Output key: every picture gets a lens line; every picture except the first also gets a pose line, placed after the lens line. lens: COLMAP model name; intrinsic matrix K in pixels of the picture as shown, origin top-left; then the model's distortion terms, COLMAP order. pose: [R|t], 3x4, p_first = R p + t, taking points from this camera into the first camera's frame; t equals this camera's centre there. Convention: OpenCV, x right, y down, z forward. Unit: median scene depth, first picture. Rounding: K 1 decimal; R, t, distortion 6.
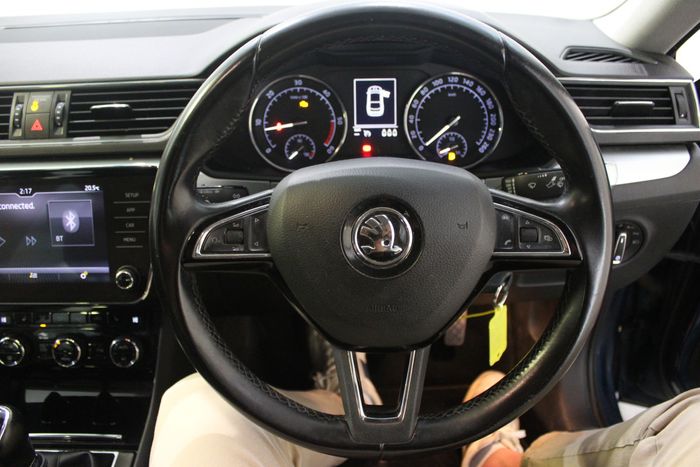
lens RADIAL K [[566.0, 0, 366.7], [0, 566.0, 233.7], [0, 0, 1]] dist [-0.175931, 0.132237]
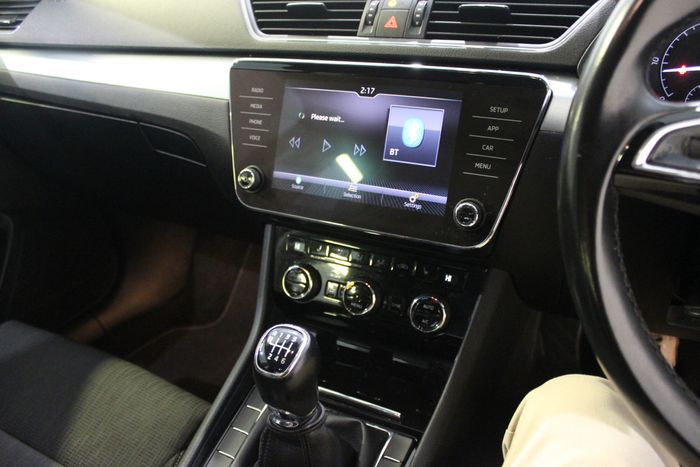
lens RADIAL K [[566.0, 0, 366.7], [0, 566.0, 233.7], [0, 0, 1]] dist [-0.175931, 0.132237]
pose [[0.900239, 0.189686, -0.391903, -0.243109], [-0.213262, 0.976846, -0.017077, 0.147553], [0.379590, 0.098952, 0.919848, 0.214032]]
